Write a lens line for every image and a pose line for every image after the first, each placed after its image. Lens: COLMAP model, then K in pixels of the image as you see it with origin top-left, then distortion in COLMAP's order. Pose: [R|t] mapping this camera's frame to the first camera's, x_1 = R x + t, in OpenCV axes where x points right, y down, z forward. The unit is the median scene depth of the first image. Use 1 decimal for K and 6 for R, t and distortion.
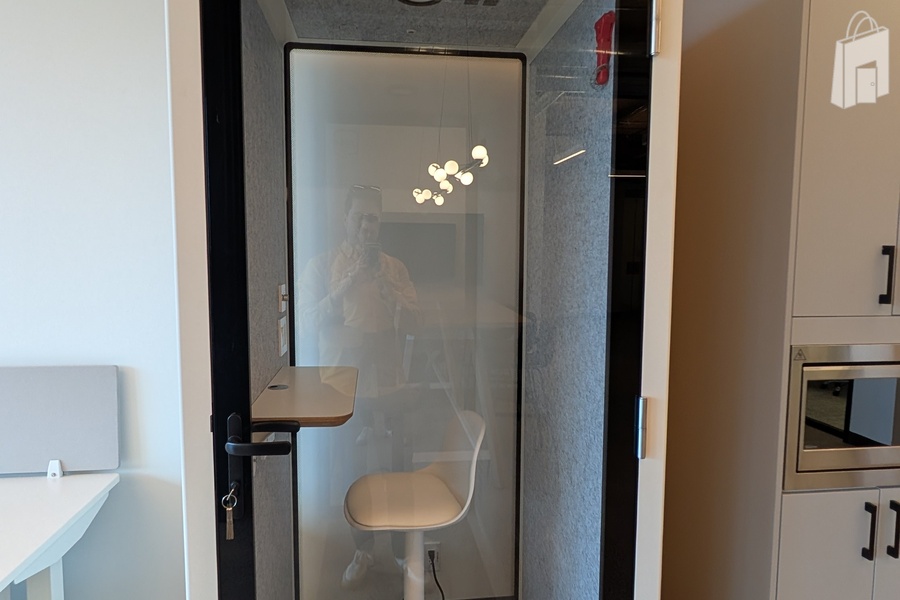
lens RADIAL K [[580.5, 0, 444.4], [0, 580.5, 301.9], [0, 0, 1]] dist [-0.003524, 0.000083]
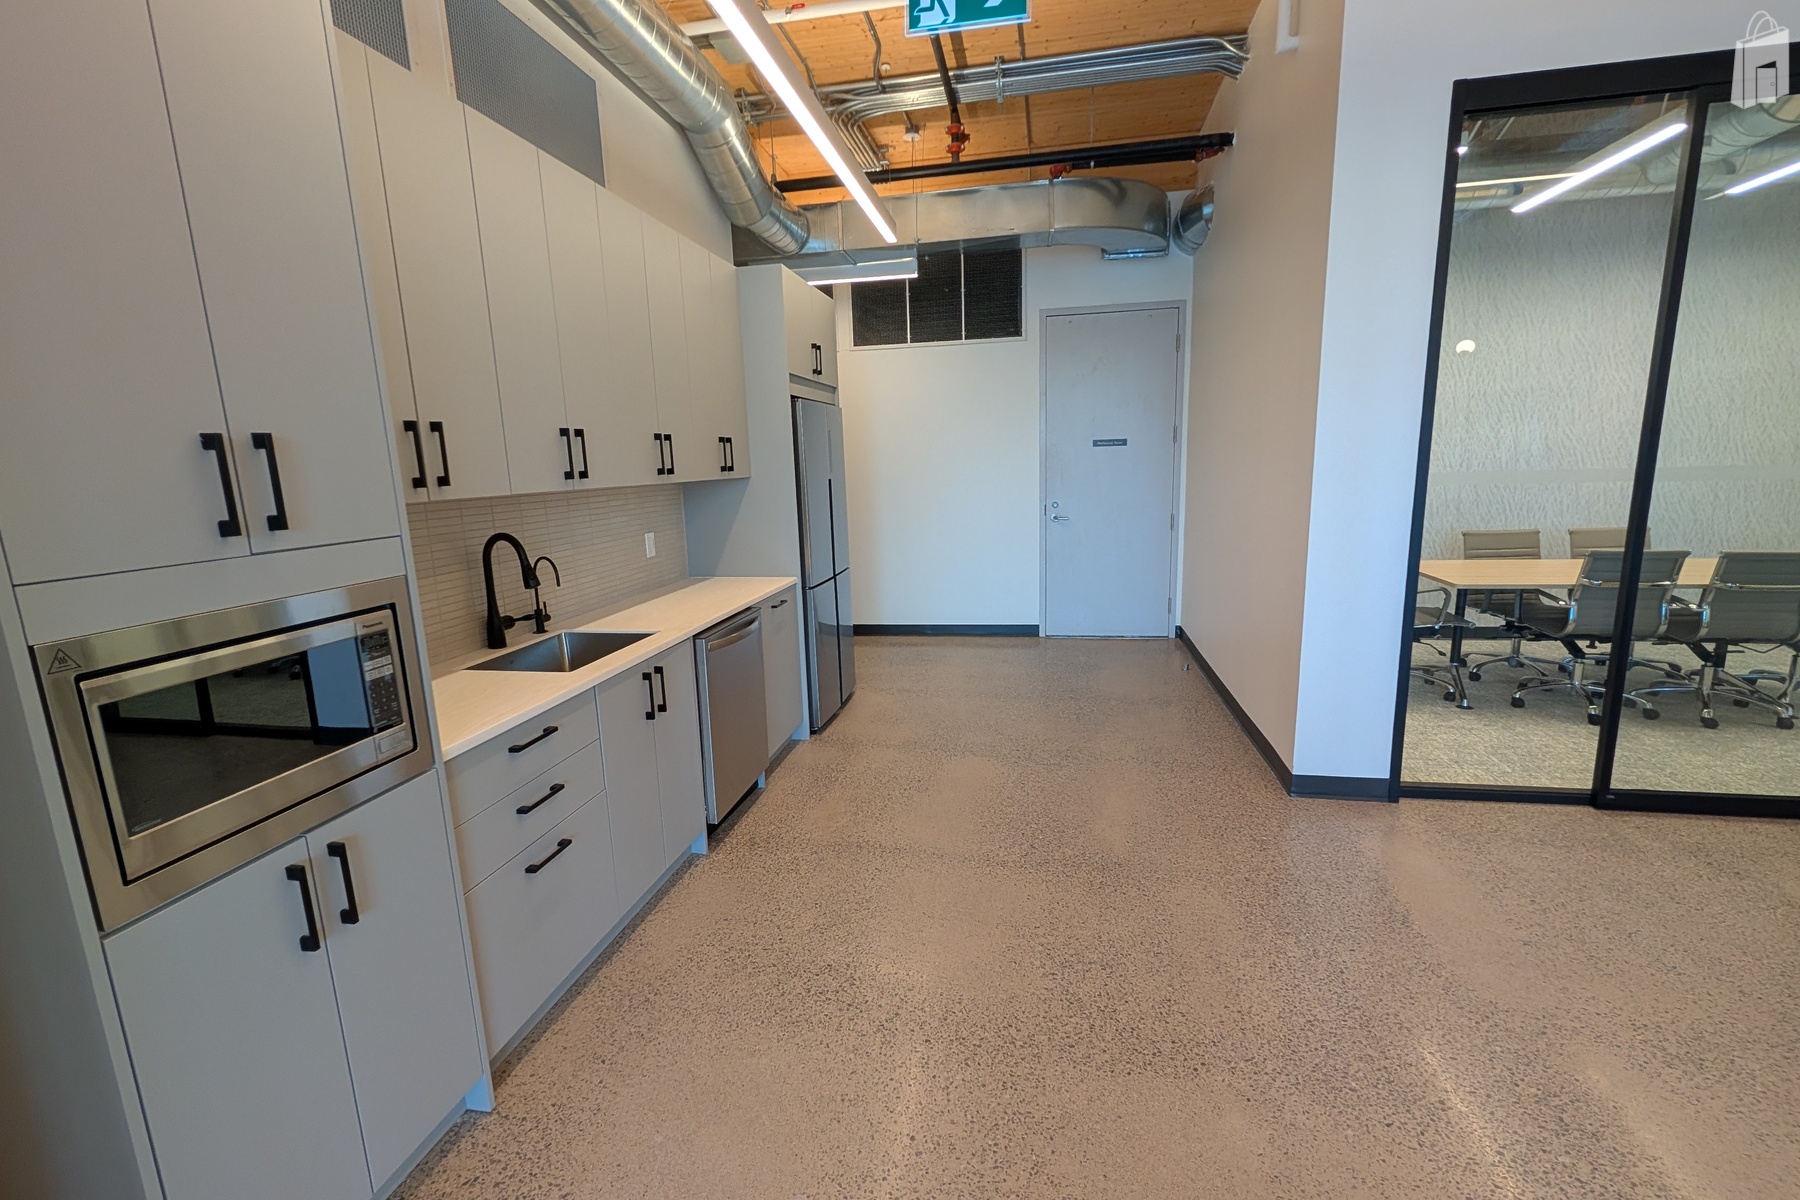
lens RADIAL K [[774.4, 0, 900.9], [0, 774.4, 609.6], [0, 0, 1]] dist [0.000024, -0.000081]
pose [[0.303797, -0.196950, 0.932158, 0.226542], [0.107818, 0.979222, 0.171755, 0.013644], [-0.946616, 0.048324, 0.318720, 0.125637]]
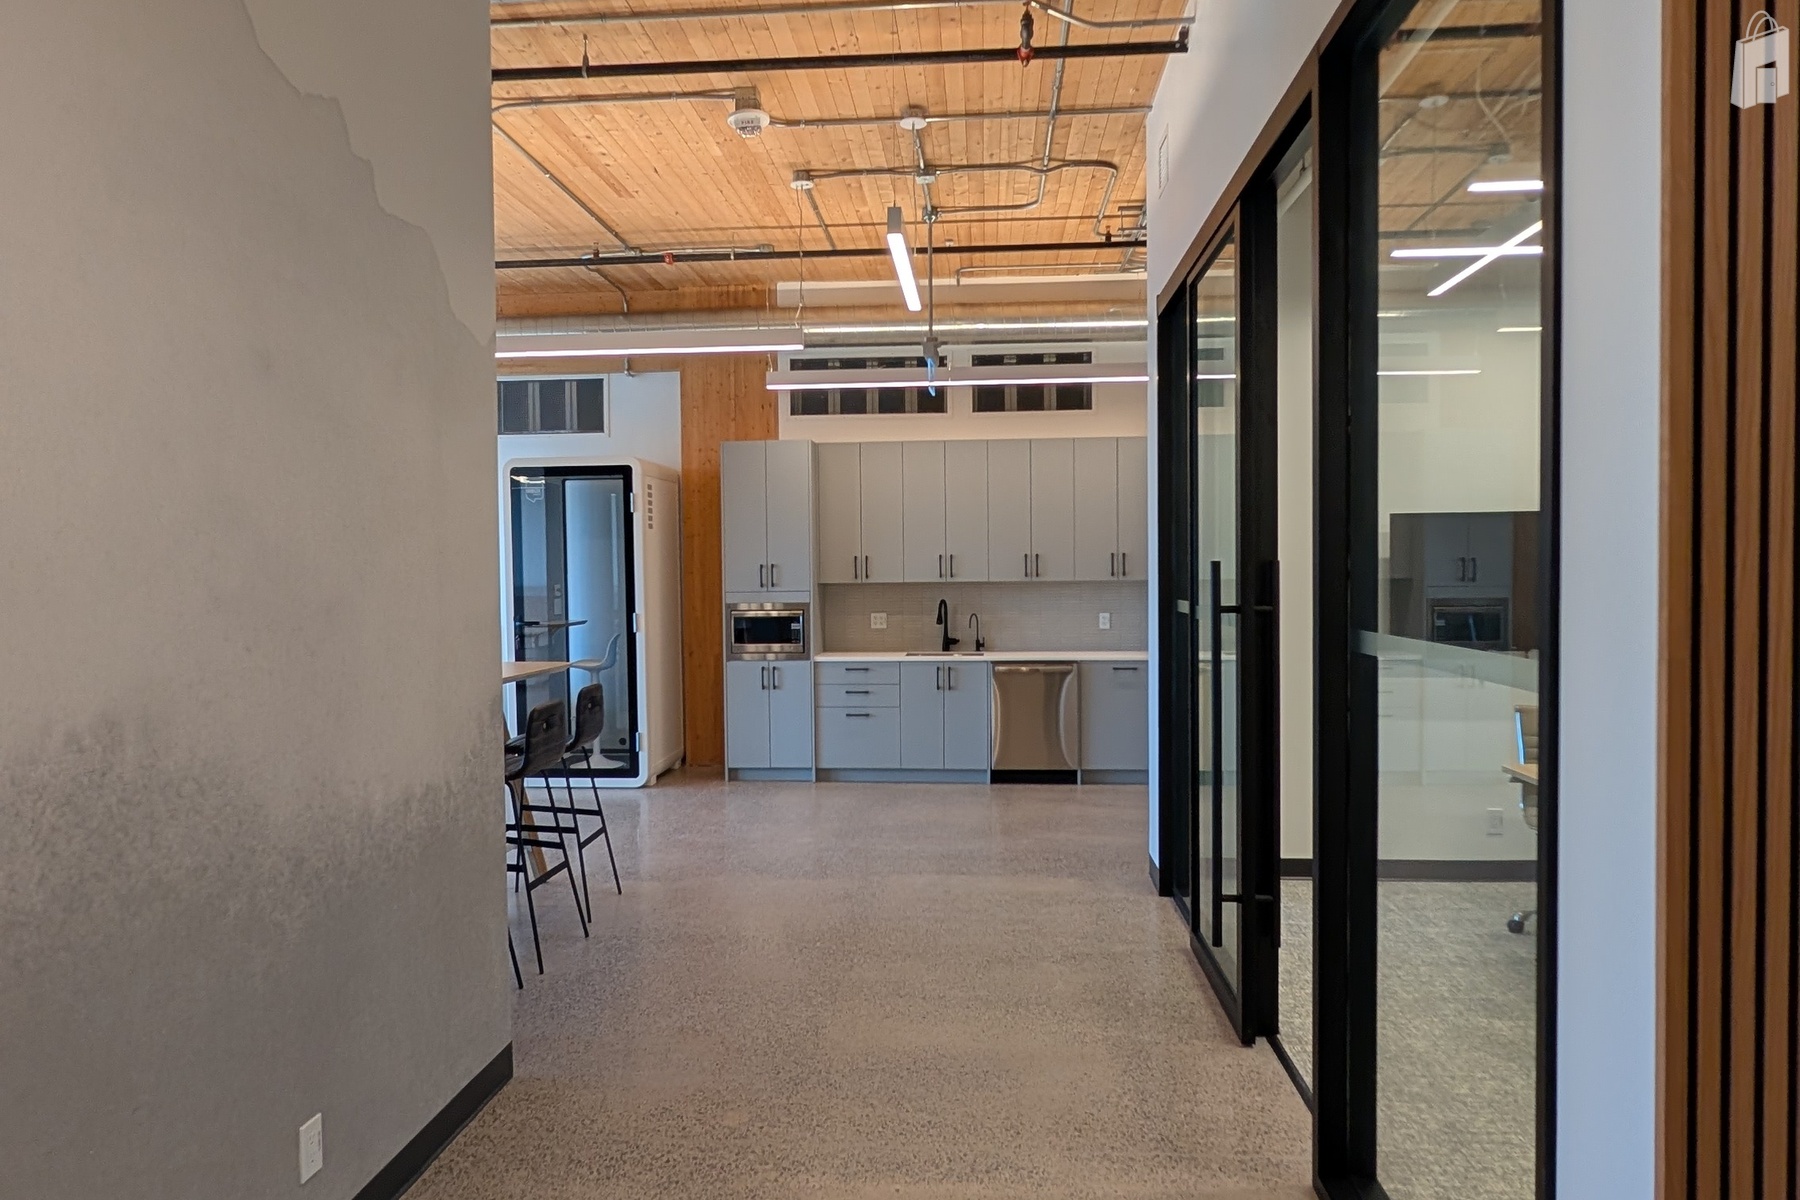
lens RADIAL K [[1161.0, 0, 888.9], [0, 1161.0, 603.8], [0, 0, 1]] dist [-0.003524, 0.000083]
pose [[0.978146, -0.011687, -0.207592, 2.347514], [0.000282, 0.998493, -0.054886, 0.355996], [0.207920, 0.053628, 0.976675, -3.867648]]
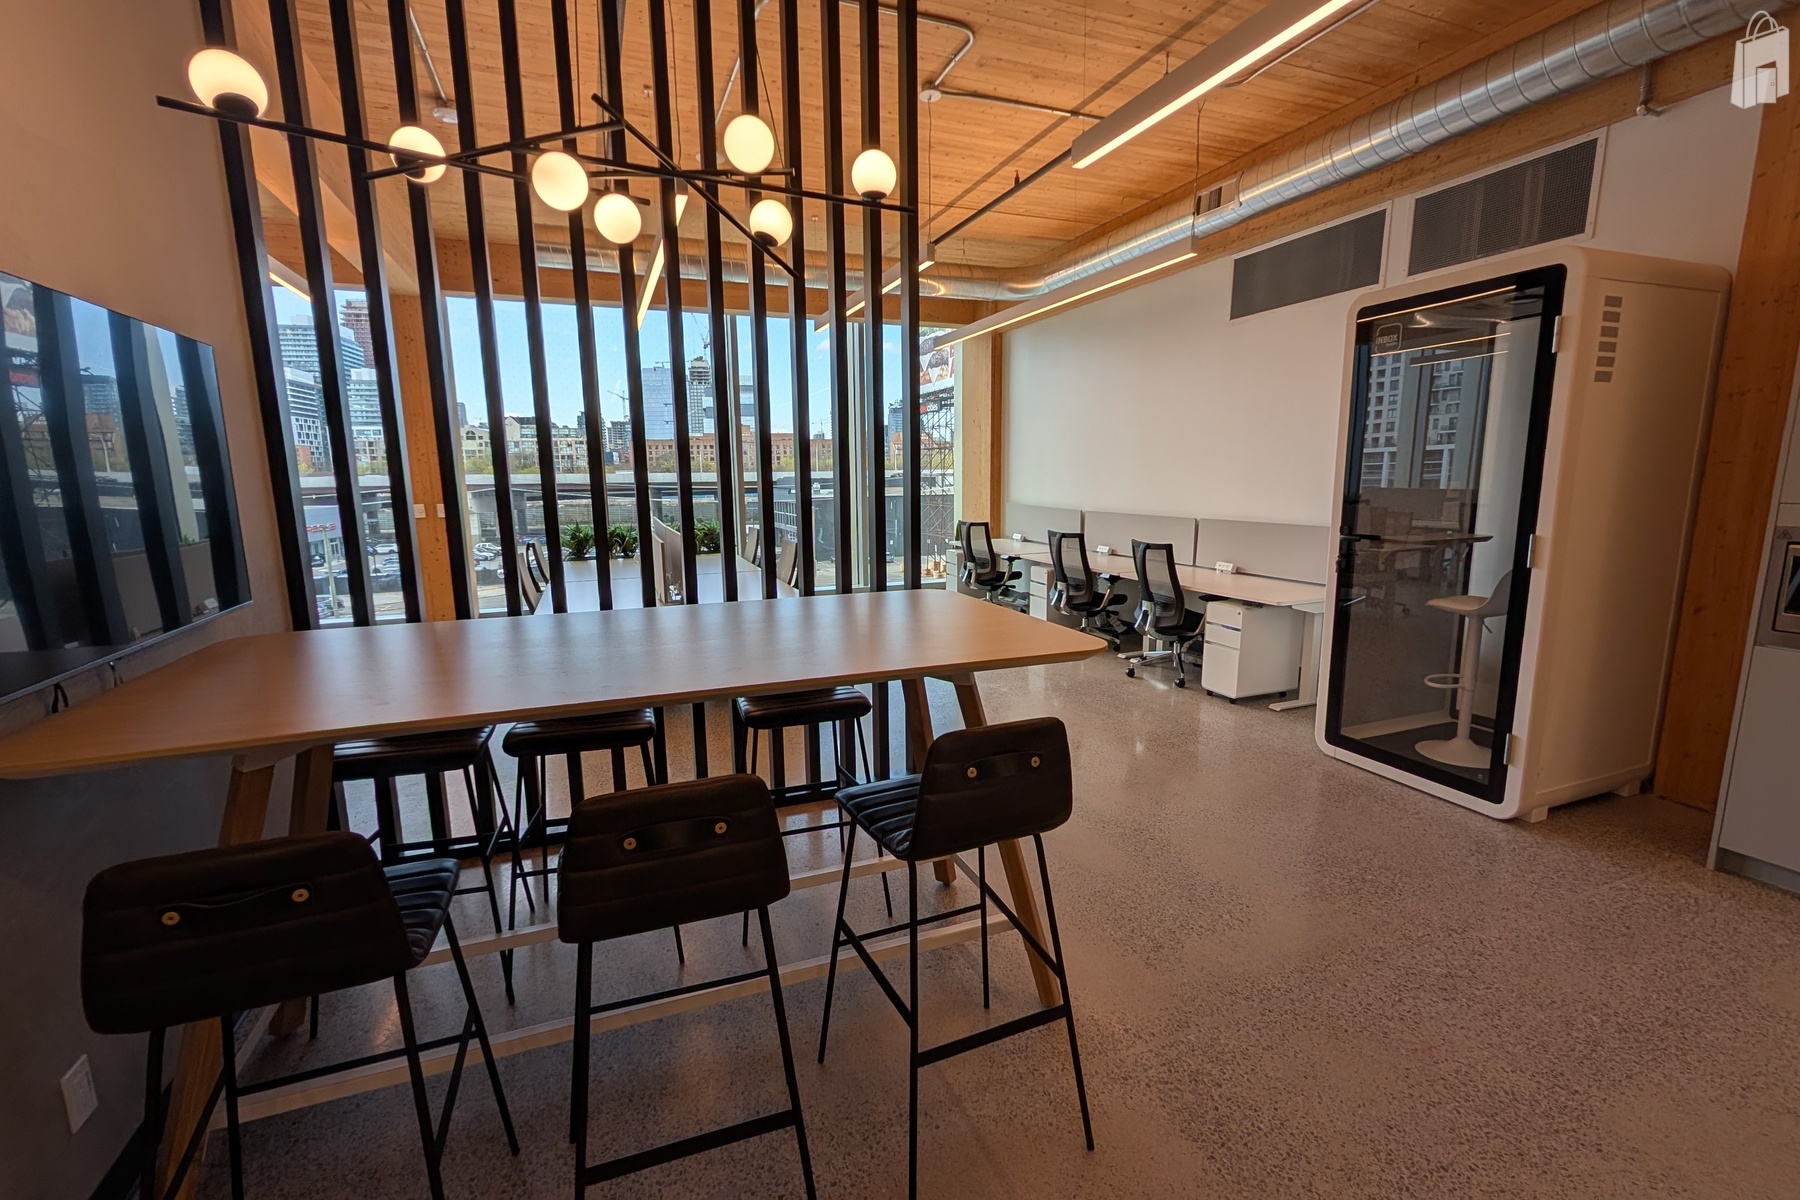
lens RADIAL K [[774.4, 0, 900.9], [0, 774.4, 609.6], [0, 0, 1]] dist [0.000024, -0.000081]
pose [[0.251112, 0.155638, -0.955364, 1.715570], [-0.066941, 0.987418, 0.143265, 0.136328], [0.965641, 0.027977, 0.258371, -1.239448]]
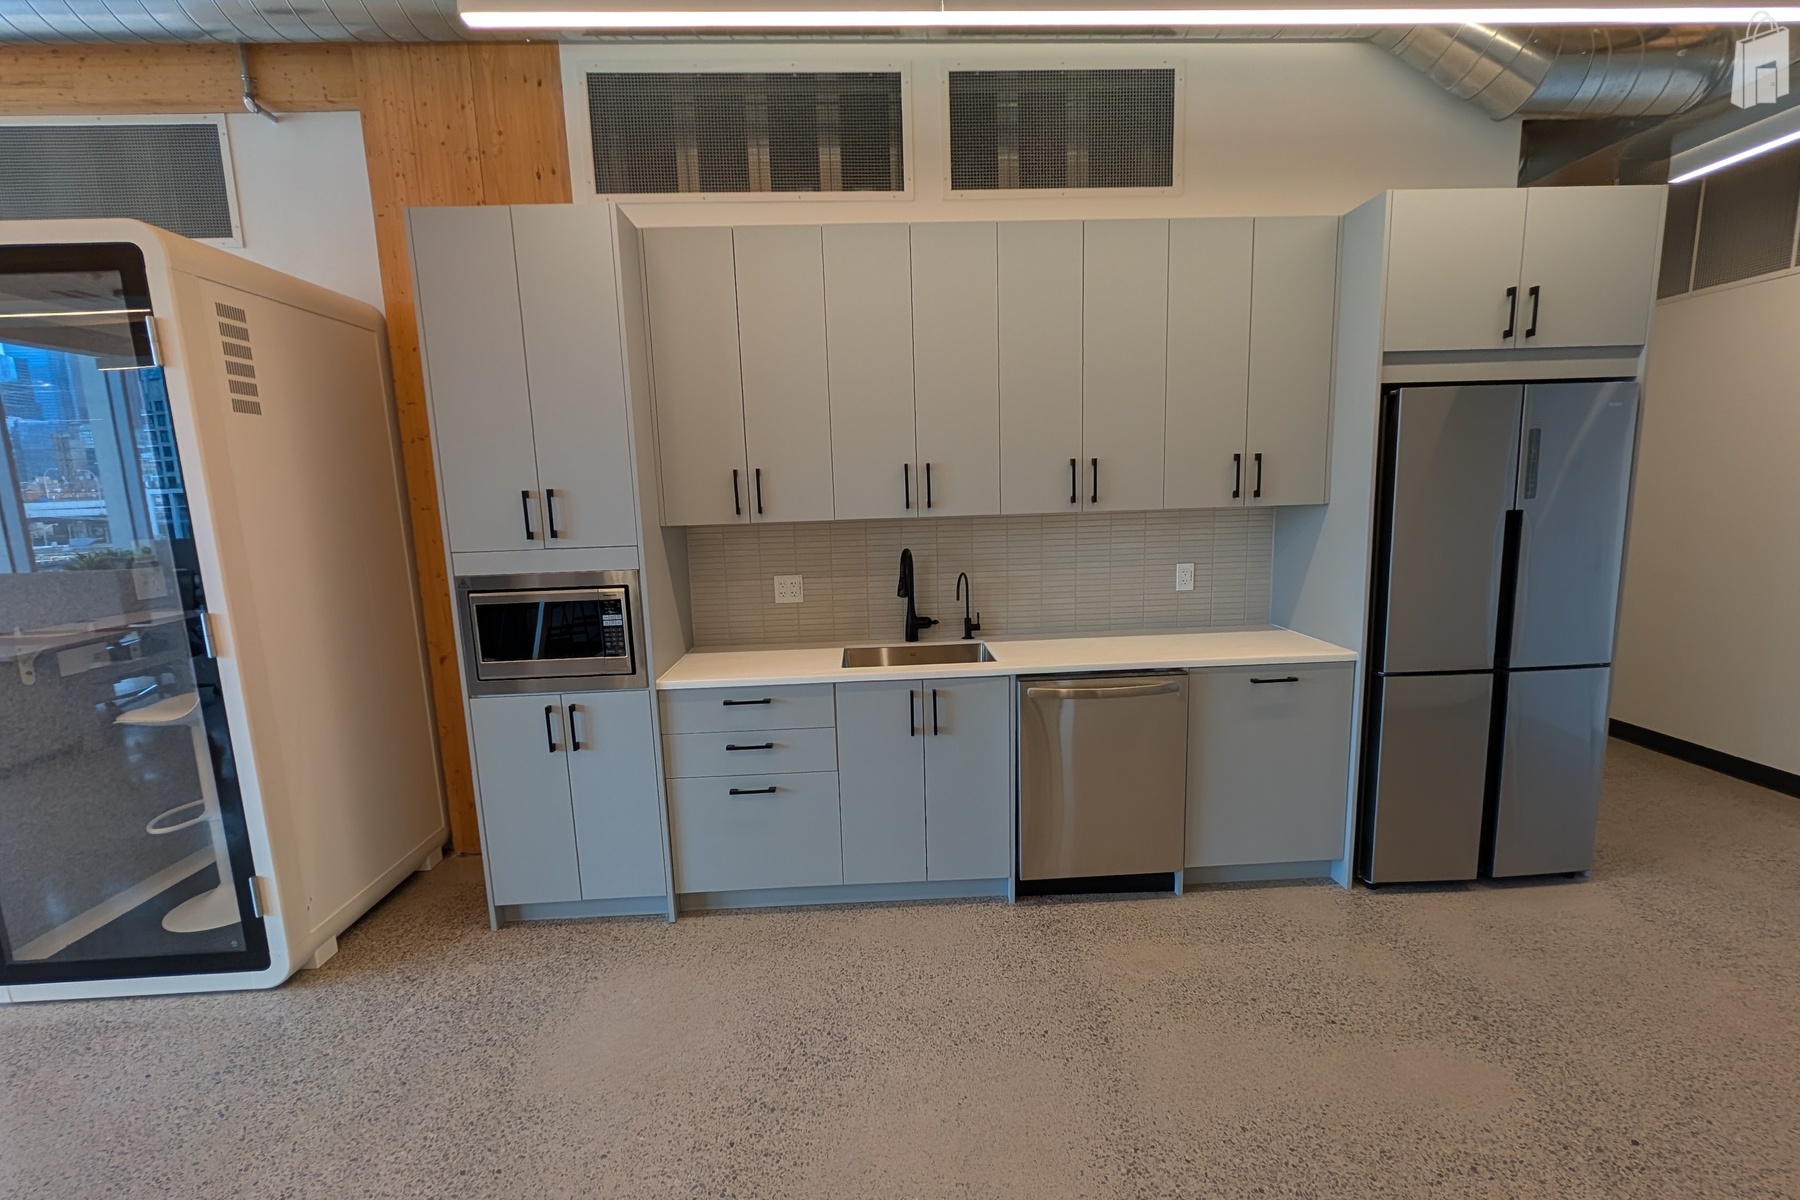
lens RADIAL K [[774.4, 0, 900.9], [0, 774.4, 609.6], [0, 0, 1]] dist [0.000024, -0.000081]
pose [[0.996026, -0.026758, -0.084950, 1.630215], [0.032641, 0.997108, 0.068626, 0.061577], [0.082868, -0.071126, 0.994019, -0.536361]]
